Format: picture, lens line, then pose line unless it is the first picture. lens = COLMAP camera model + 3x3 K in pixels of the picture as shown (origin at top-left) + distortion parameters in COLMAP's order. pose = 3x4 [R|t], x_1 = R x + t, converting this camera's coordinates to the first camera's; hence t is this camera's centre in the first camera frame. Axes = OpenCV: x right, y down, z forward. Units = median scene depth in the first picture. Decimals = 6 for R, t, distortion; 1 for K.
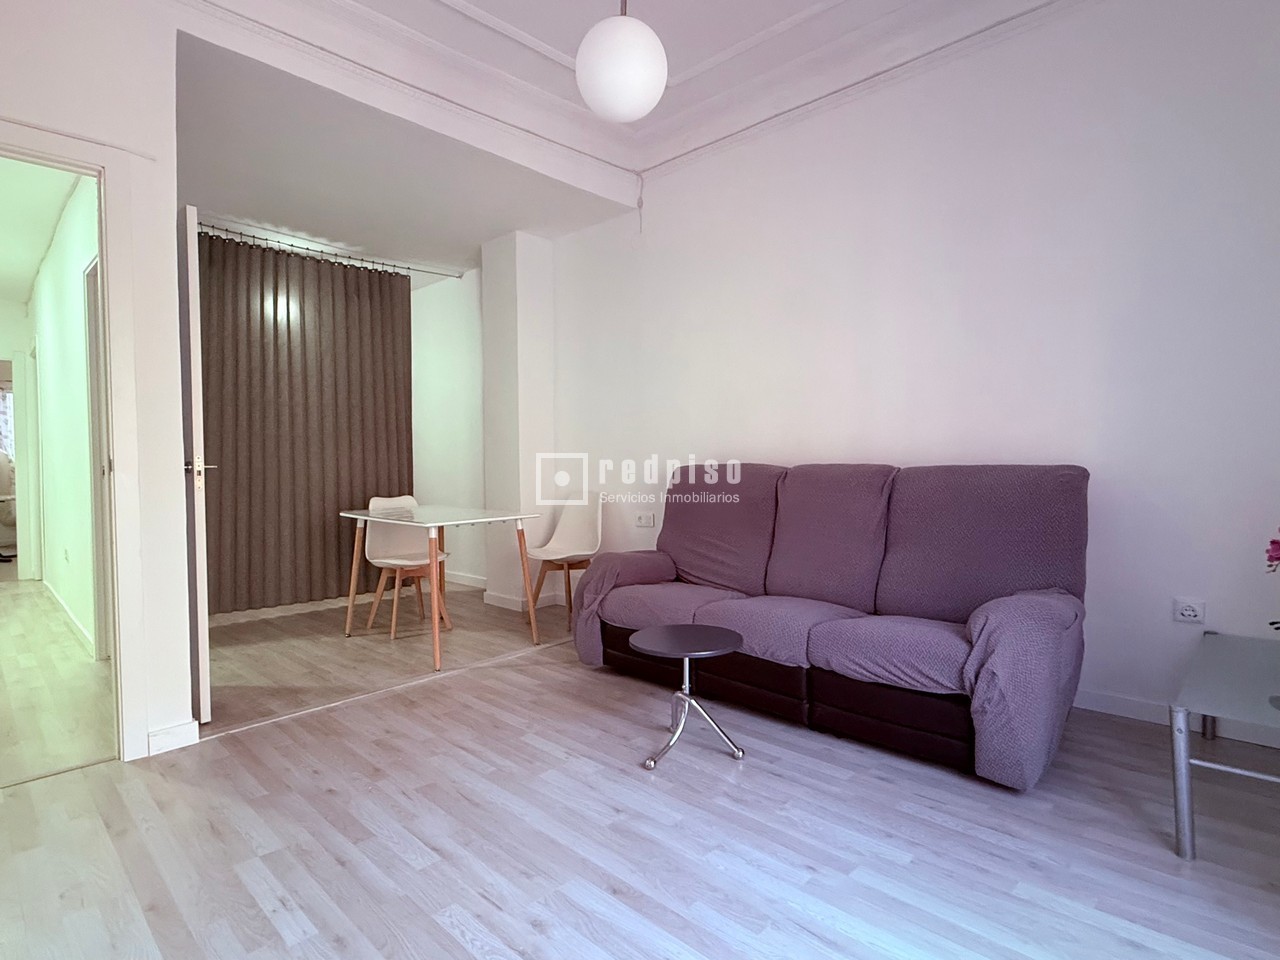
lens RADIAL K [[674.2, 0, 638.2], [0, 674.2, 476.4], [0, 0, 1]] dist [-0.003008, 0.000230]
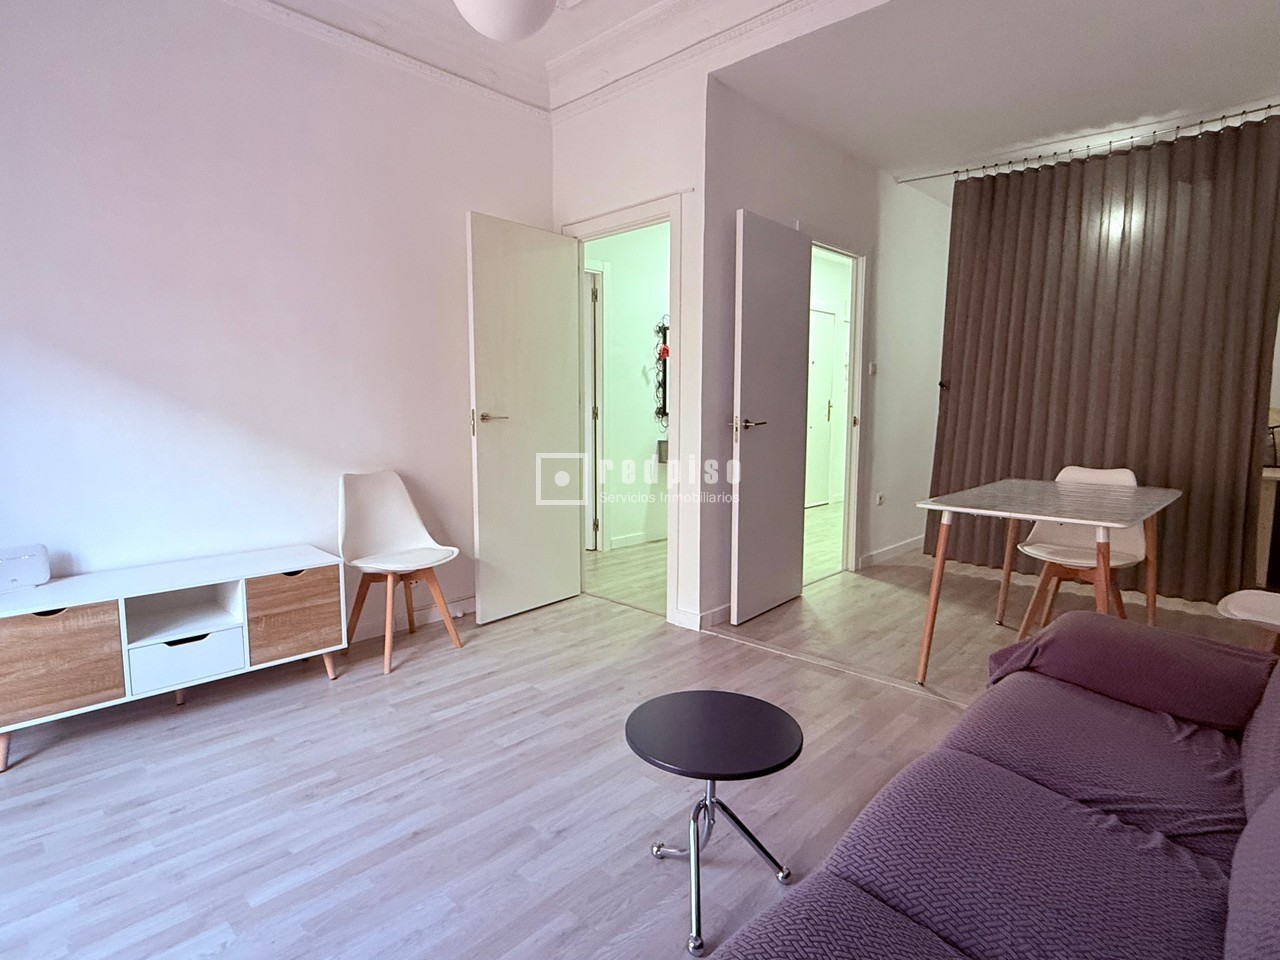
lens RADIAL K [[674.2, 0, 637.7], [0, 674.2, 478.3], [0, 0, 1]] dist [-0.003008, 0.000230]
pose [[0.003991, 0.124581, -0.992201, 0.601696], [-0.020324, 0.992014, 0.124476, -0.066237], [0.999785, 0.019669, 0.006491, 0.812606]]
